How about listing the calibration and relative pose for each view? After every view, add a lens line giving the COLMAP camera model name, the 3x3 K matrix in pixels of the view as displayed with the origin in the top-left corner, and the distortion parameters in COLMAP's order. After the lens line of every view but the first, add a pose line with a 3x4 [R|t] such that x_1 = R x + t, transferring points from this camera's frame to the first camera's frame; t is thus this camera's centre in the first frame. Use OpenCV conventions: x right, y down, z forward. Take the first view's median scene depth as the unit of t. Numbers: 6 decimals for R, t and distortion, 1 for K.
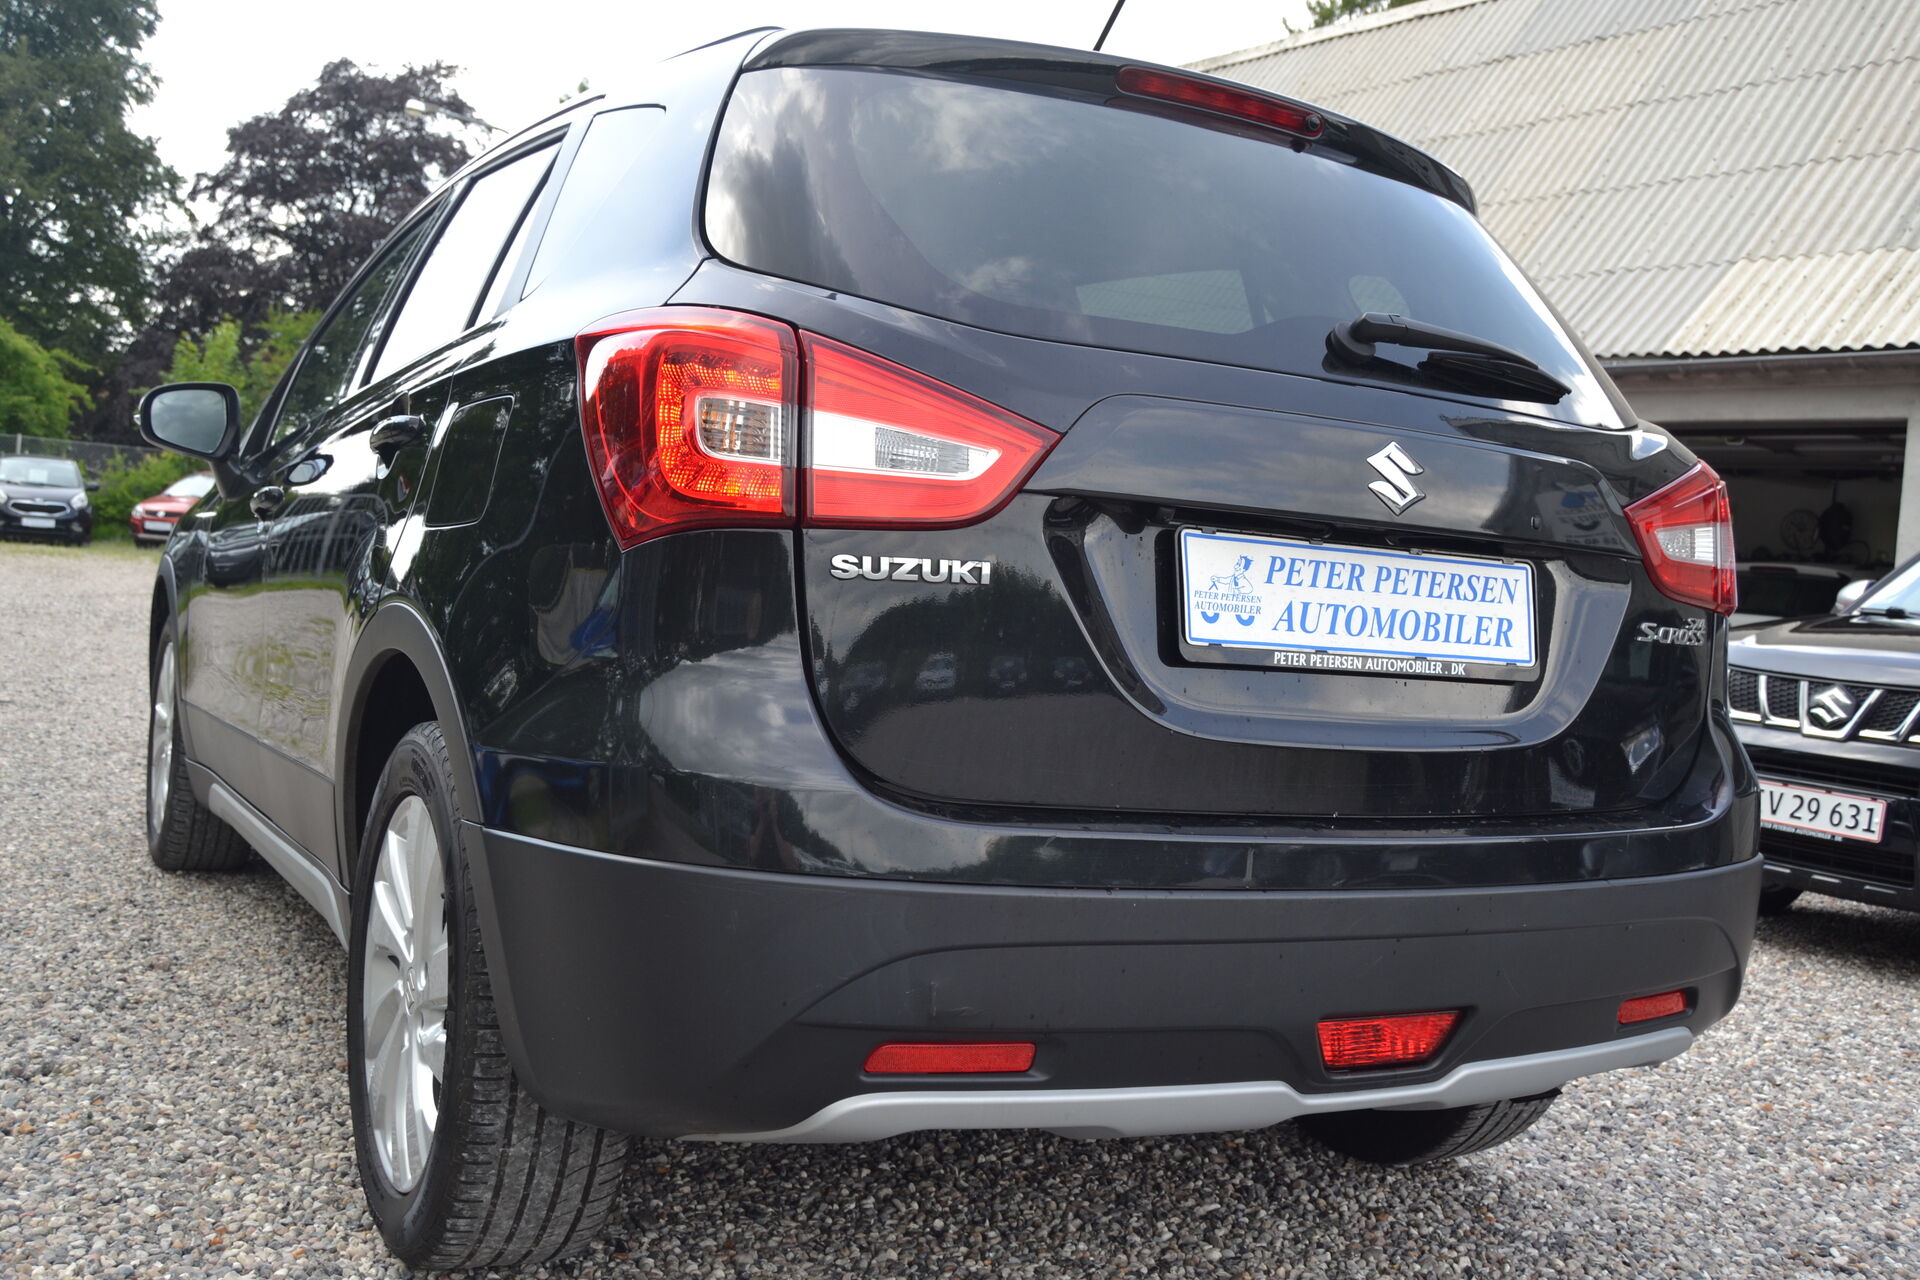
lens RADIAL K [[1826.9, 0, 960.0], [0, 1826.9, 640.0], [0, 0, 1]] dist [-0.072378, 0.009501]
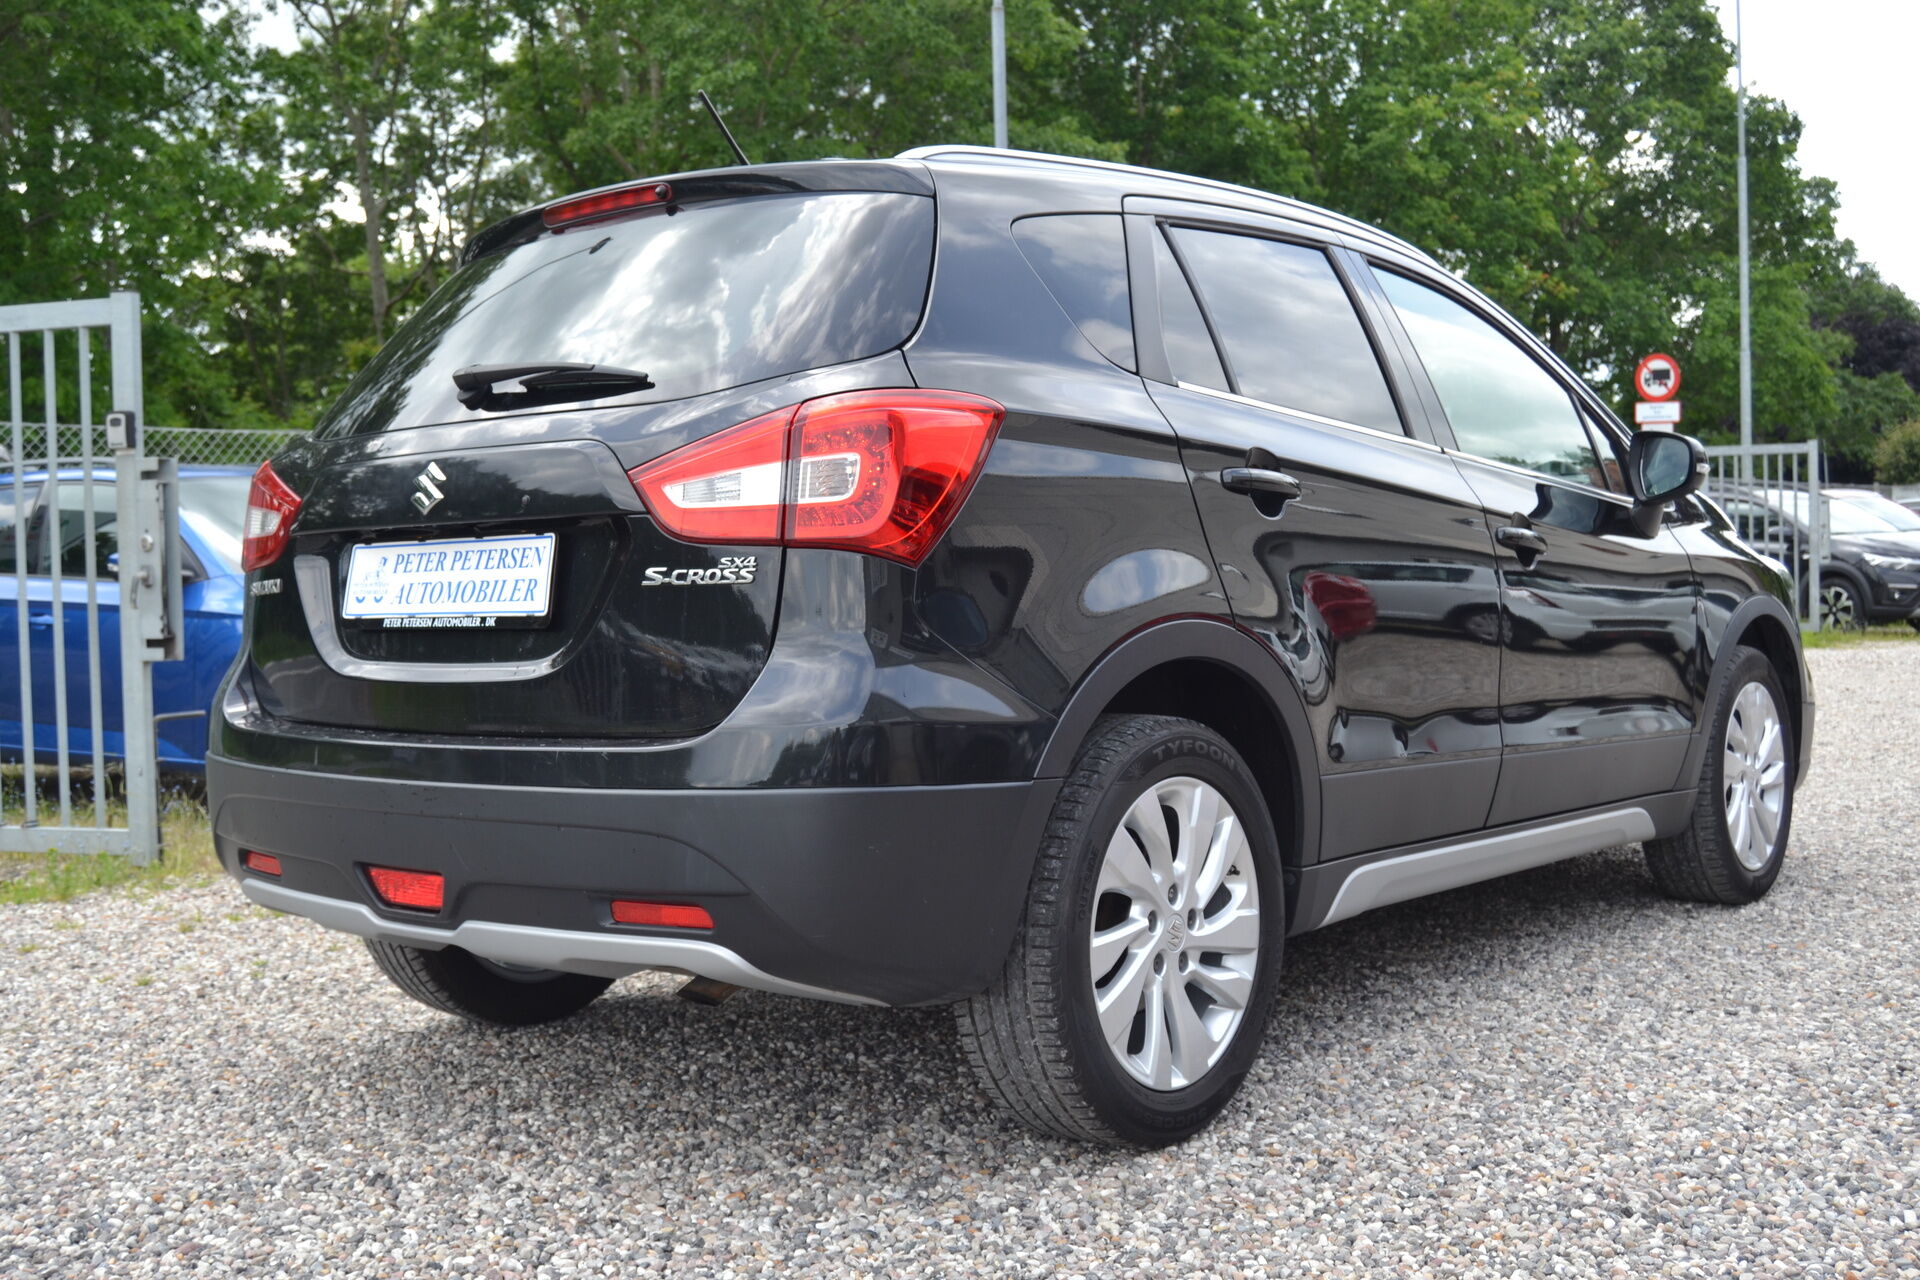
lens RADIAL K [[2055.4, 0, 960.0], [0, 2055.4, 640.0], [0, 0, 1]] dist [-0.091803, 0.001762]
pose [[0.360829, -0.063752, -0.930451, 1.715015], [0.021281, 0.997964, -0.060125, 0.121376], [0.932389, 0.001894, 0.361451, 0.759478]]
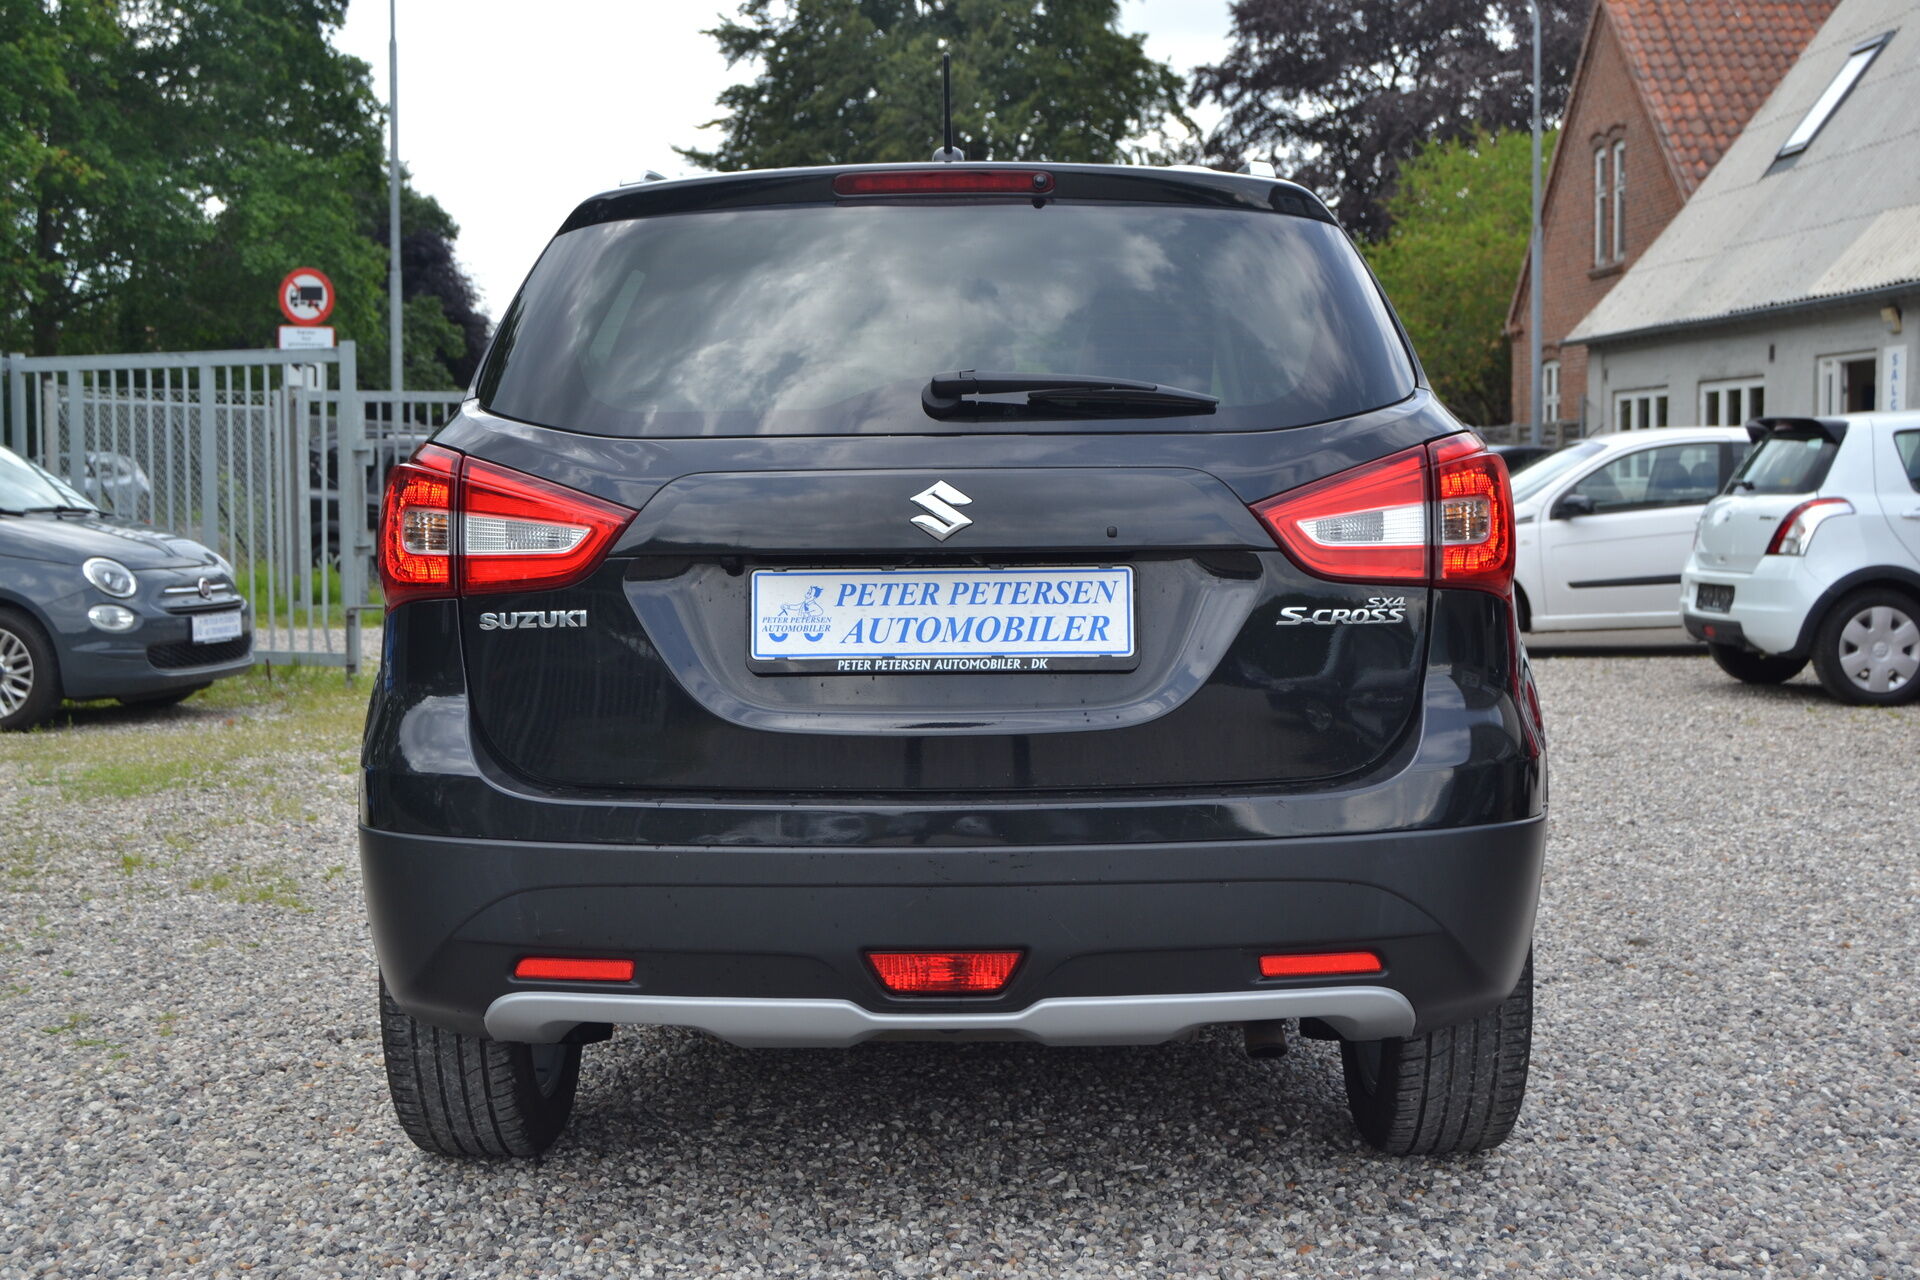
lens RADIAL K [[2556.8, 0, 994.7], [0, 2556.8, 650.3], [0, 0, 1]] dist [-0.039397, -0.072935]
pose [[0.867649, -0.060085, -0.493532, 1.033338], [0.061830, 0.998005, -0.012803, 0.026109], [0.493317, -0.019407, 0.869633, -0.437131]]
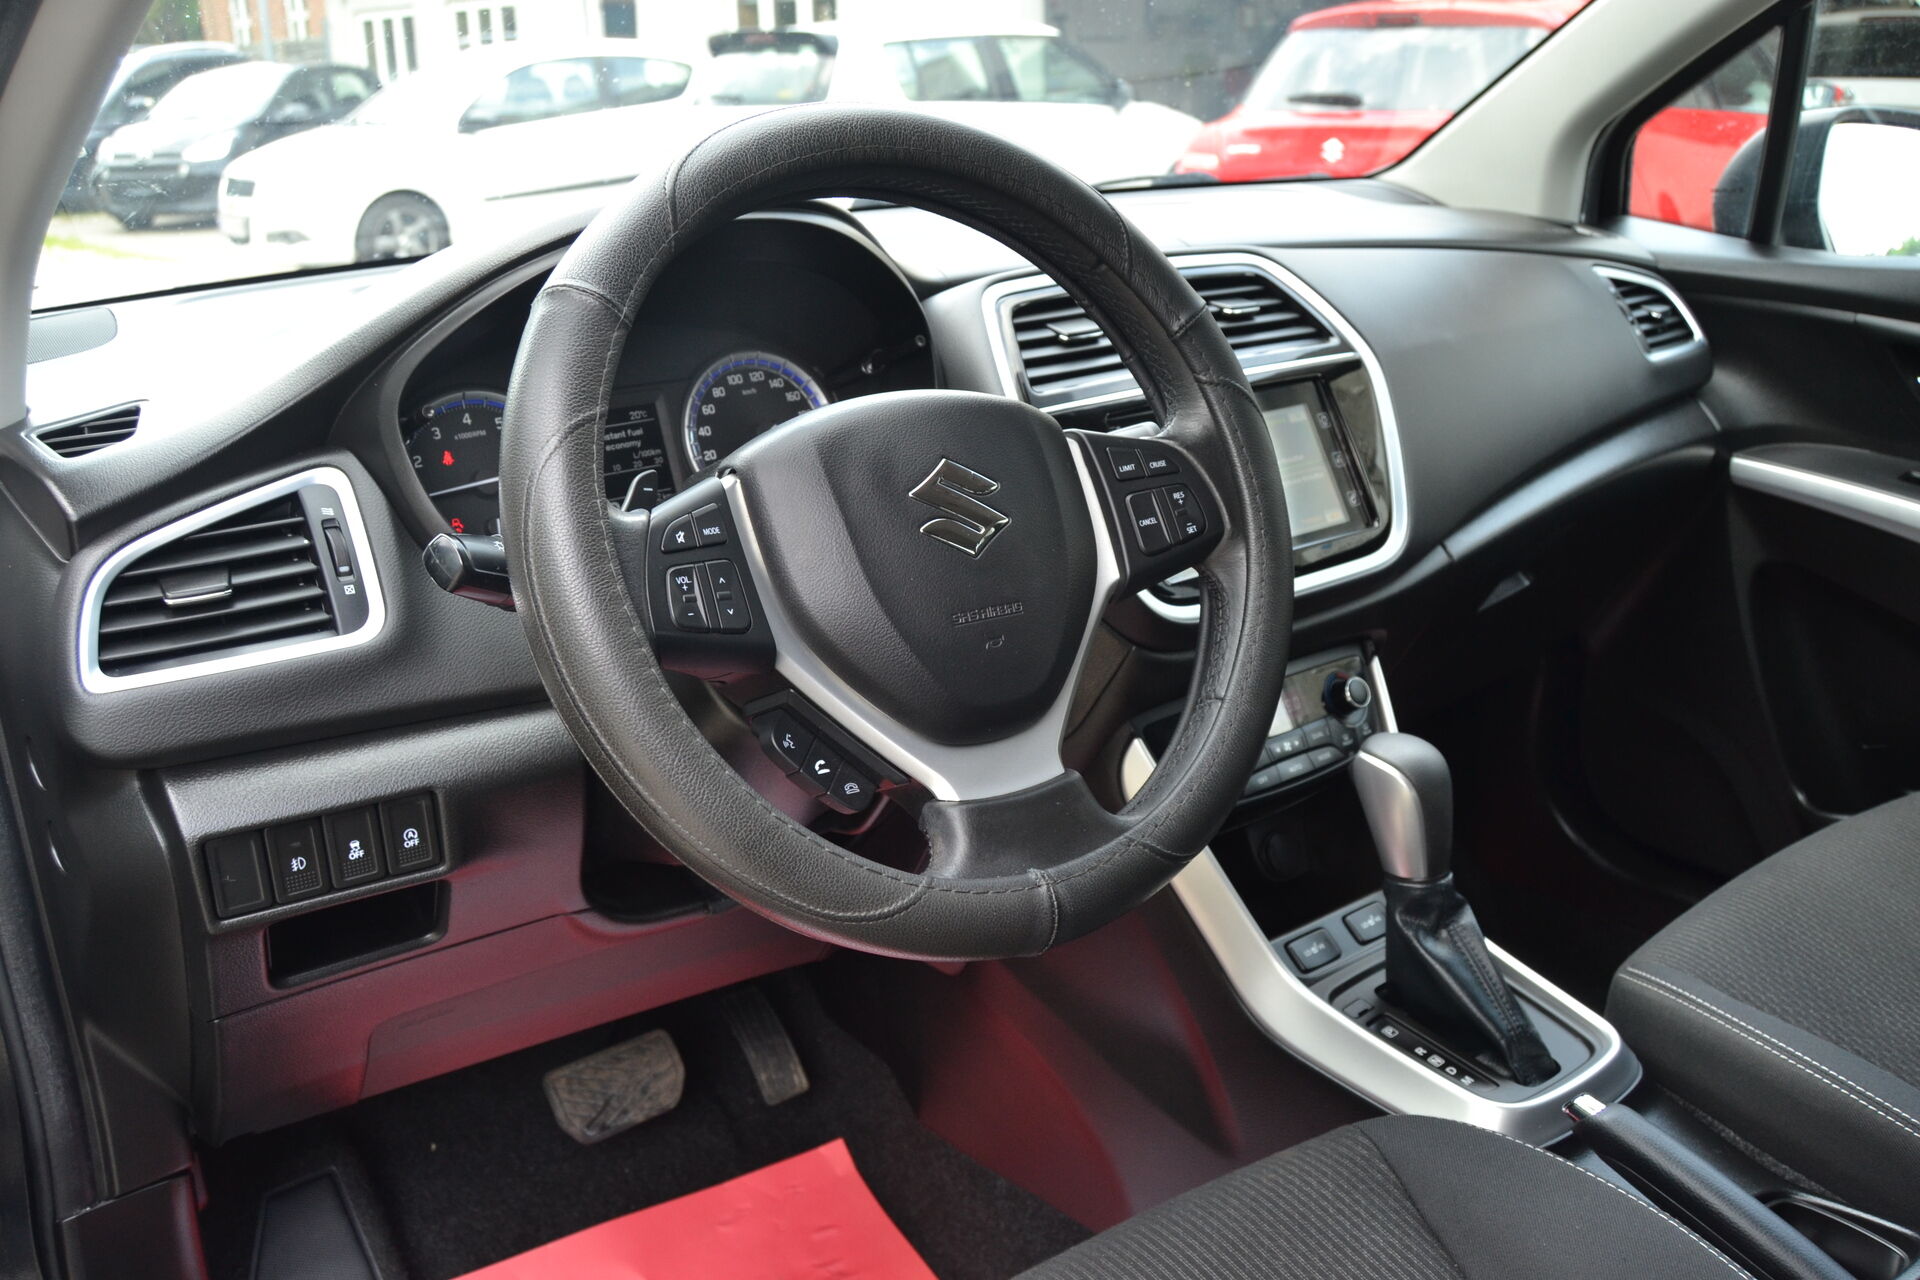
lens RADIAL K [[1717.8, 0, 960.0], [0, 1717.8, 640.0], [0, 0, 1]] dist [-0.086813, -0.003087]
pose [[0.984417, -0.146222, 0.097686, -0.555521], [0.111797, 0.949187, 0.294185, -0.257229], [-0.135739, -0.278680, 0.950743, 1.492614]]
